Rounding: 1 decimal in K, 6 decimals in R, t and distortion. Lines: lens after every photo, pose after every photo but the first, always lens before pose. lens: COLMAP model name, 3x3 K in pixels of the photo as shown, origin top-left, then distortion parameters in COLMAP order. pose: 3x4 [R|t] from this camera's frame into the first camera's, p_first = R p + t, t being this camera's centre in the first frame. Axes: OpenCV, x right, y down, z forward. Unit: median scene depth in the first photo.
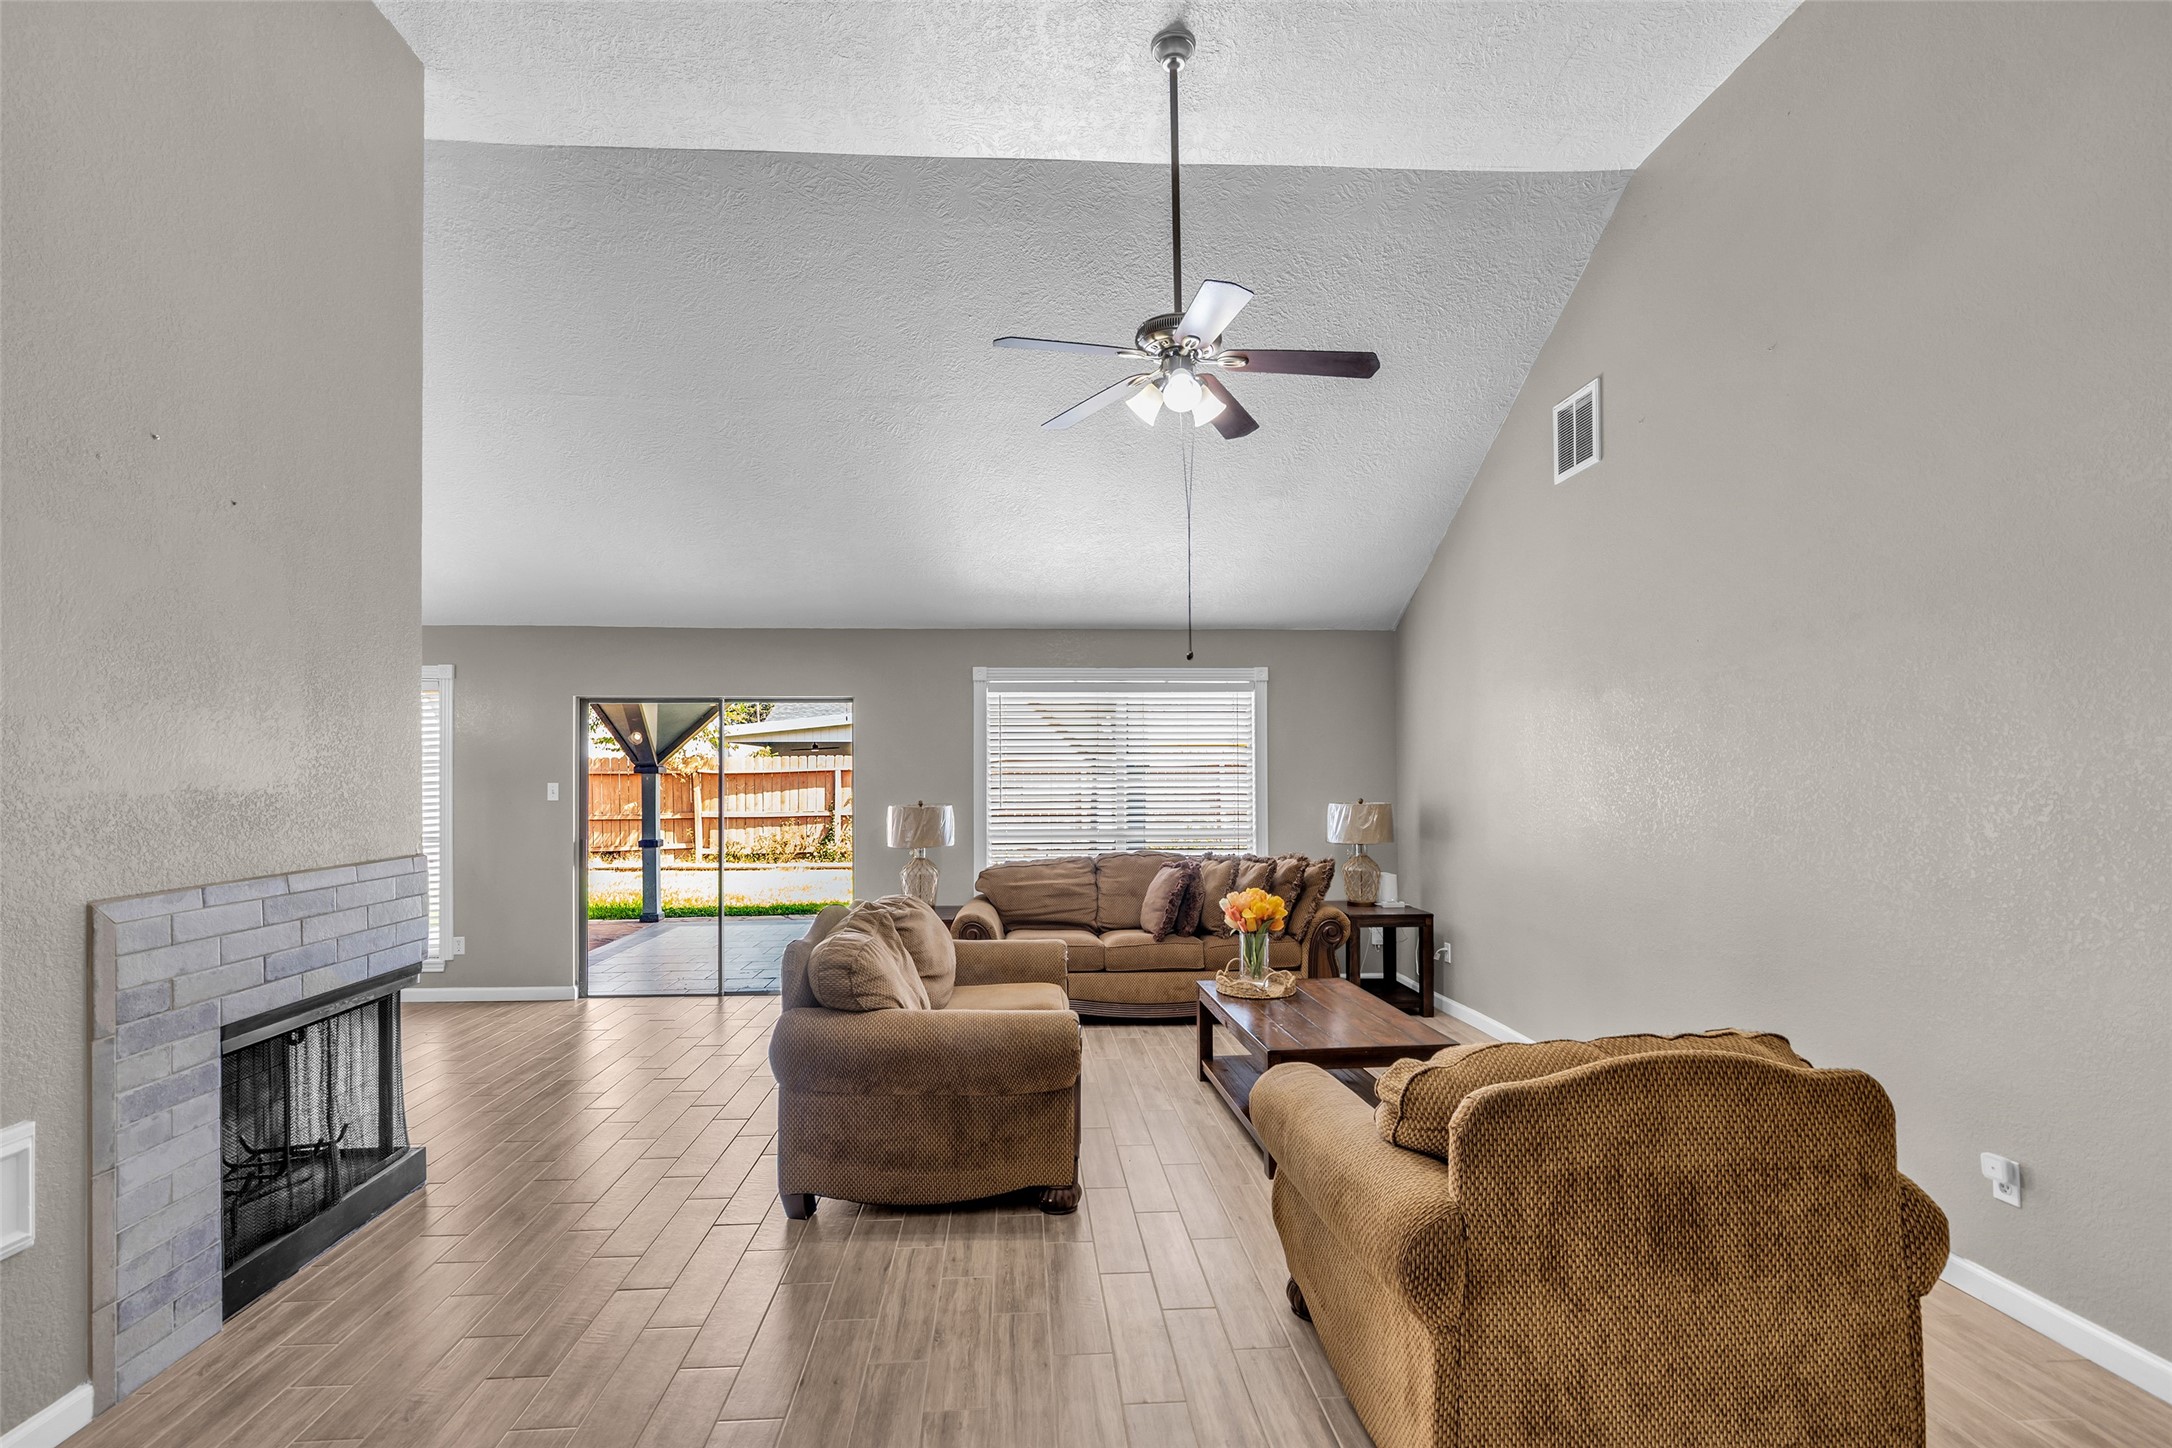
lens RADIAL K [[1003.2, 0, 1051.6], [0, 1003.2, 768.8], [0, 0, 1]] dist [-0.003332, 0.012767]
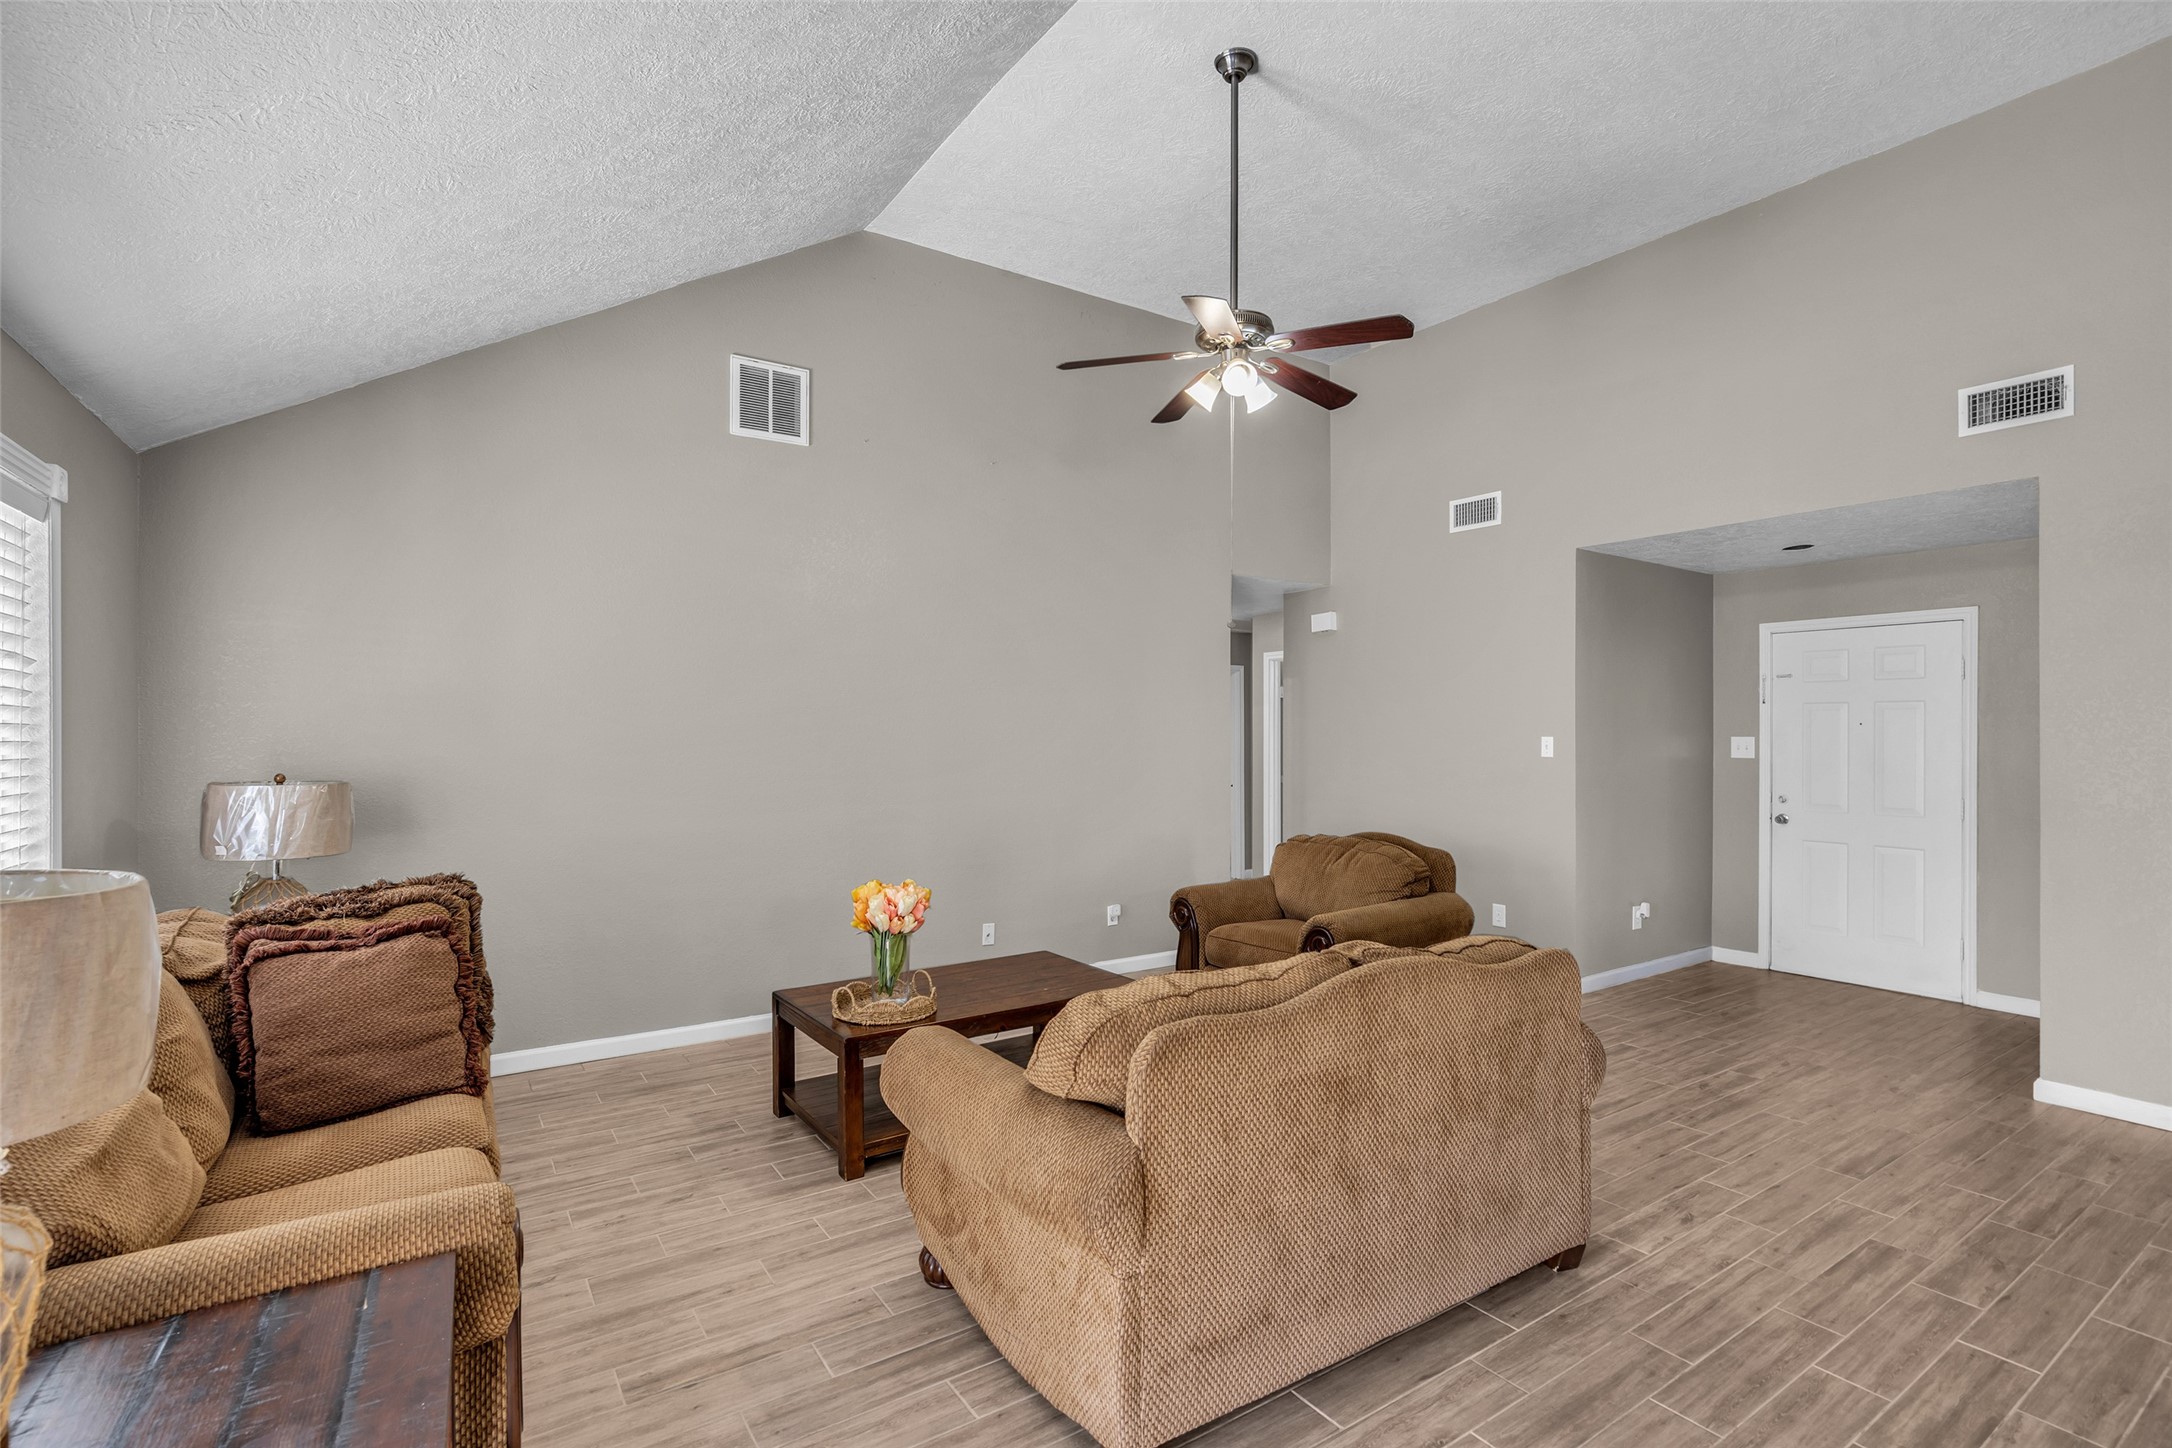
lens RADIAL K [[1029.0, 0, 1092.0], [0, 1029.0, 739.1], [0, 0, 1]] dist [-0.017537, 0.004083]
pose [[-0.526162, -0.002267, 0.850381, -0.535520], [-0.005659, 0.999984, -0.000836, 0.011587], [-0.850365, -0.005252, -0.526166, 1.245116]]
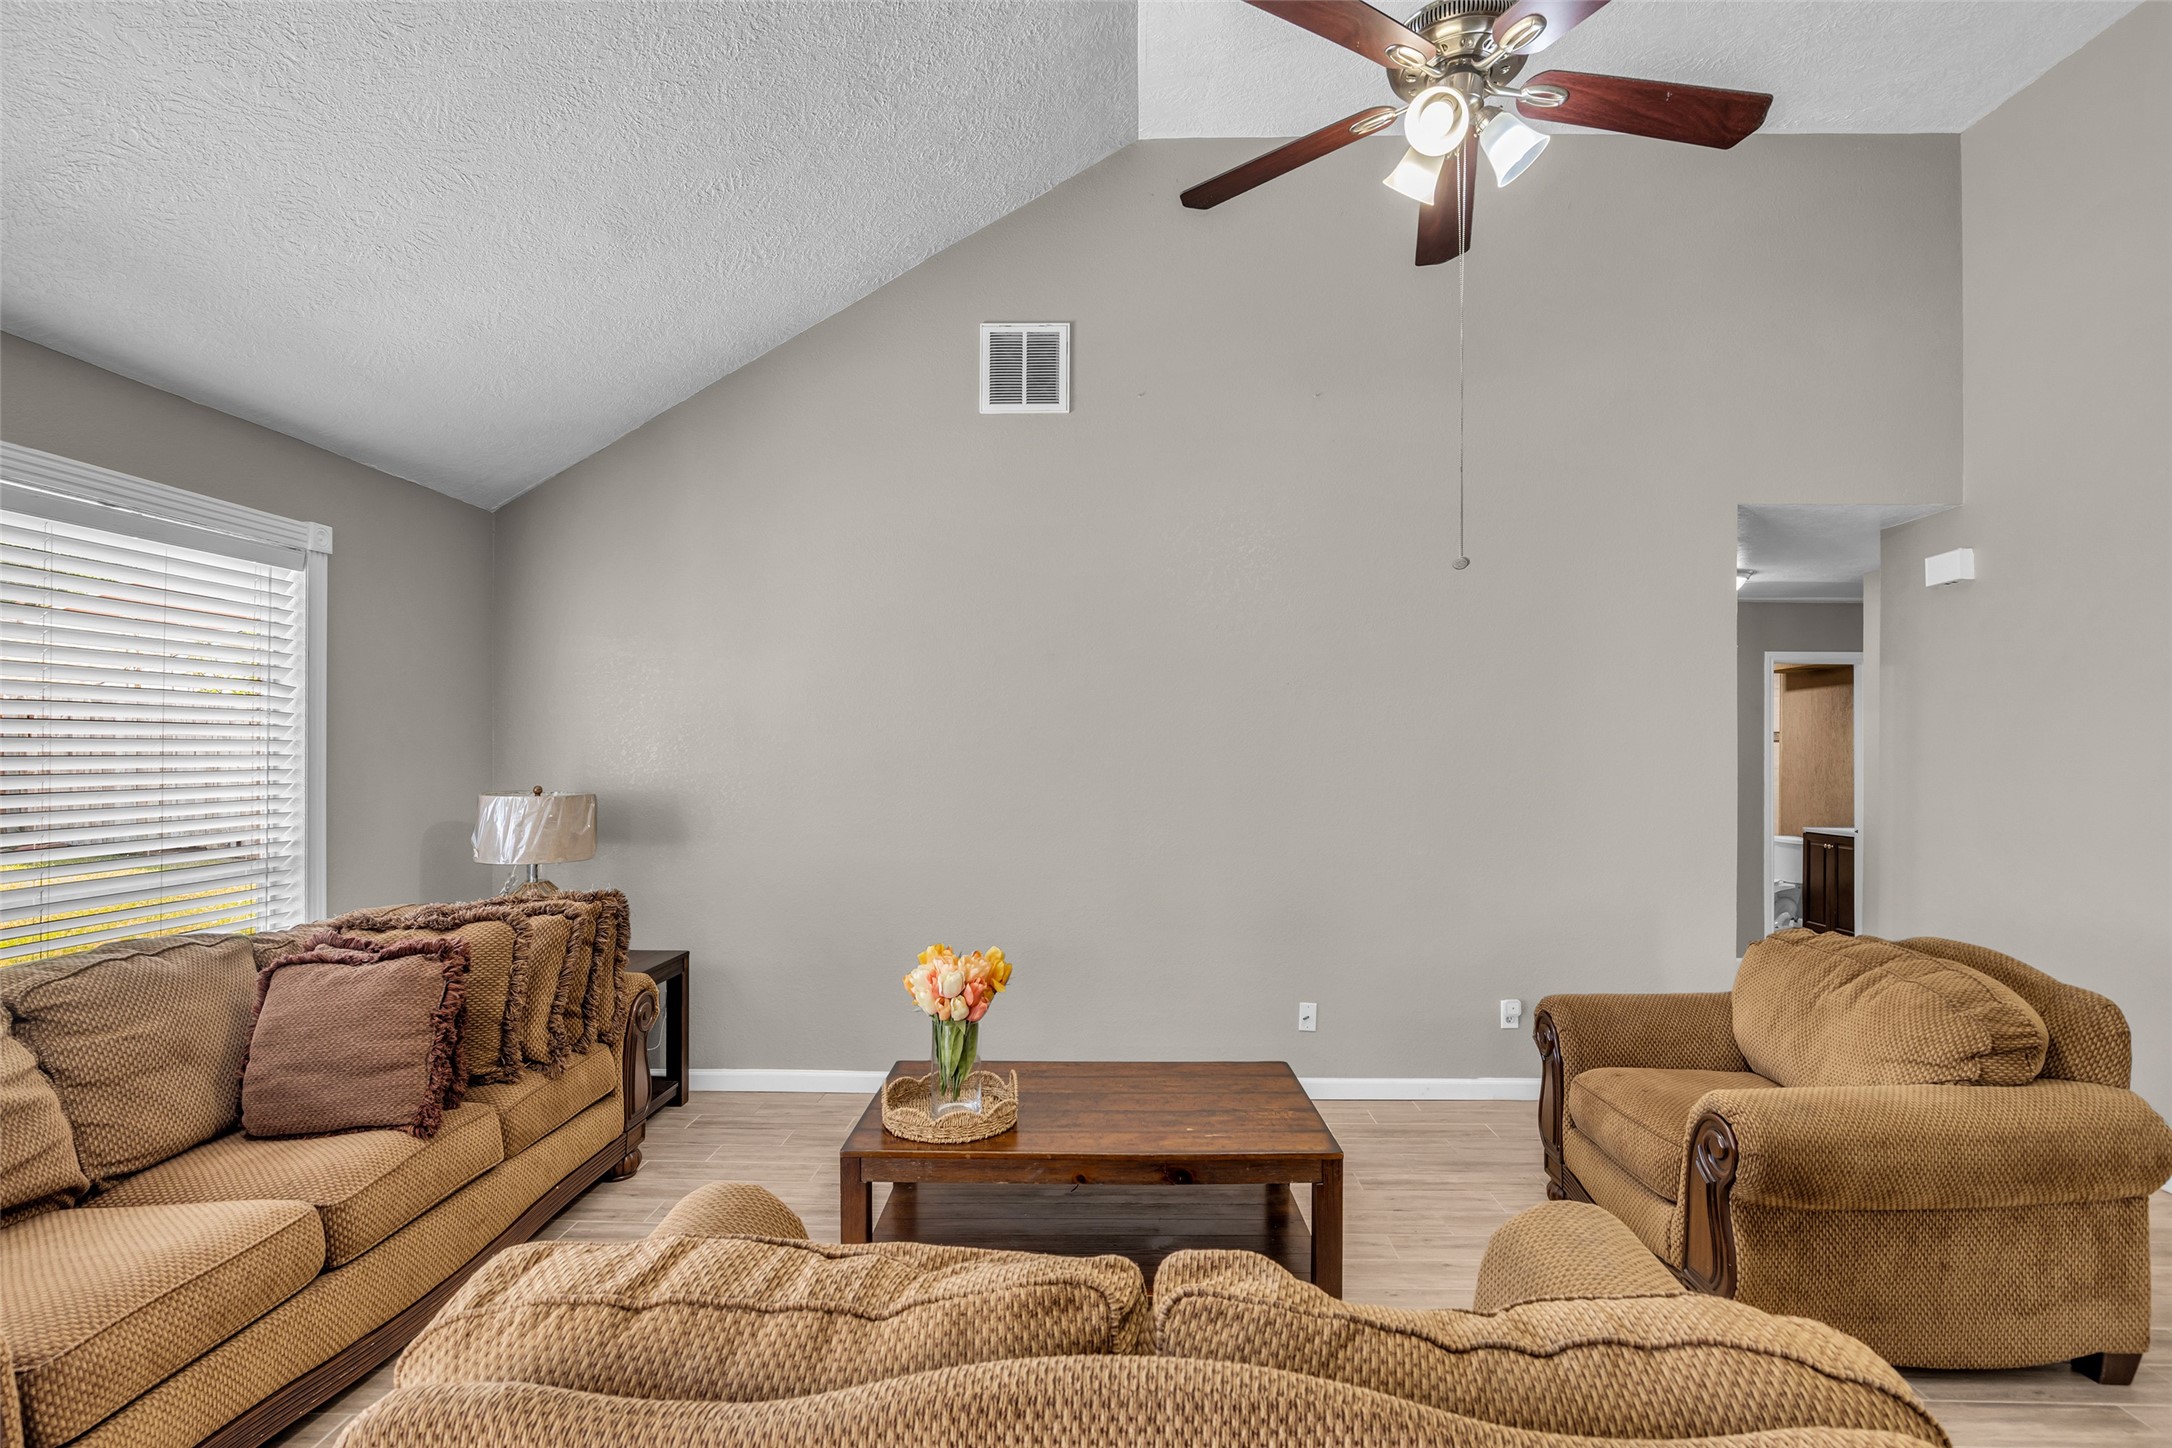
lens RADIAL K [[1026.1, 0, 1089.6], [0, 1026.1, 747.9], [0, 0, 1]] dist [-0.012579, -0.000187]
pose [[0.073761, 0.004175, 0.997267, -0.374433], [-0.012410, 0.999918, -0.003268, 0.006636], [-0.997199, -0.012135, 0.073807, 0.853049]]
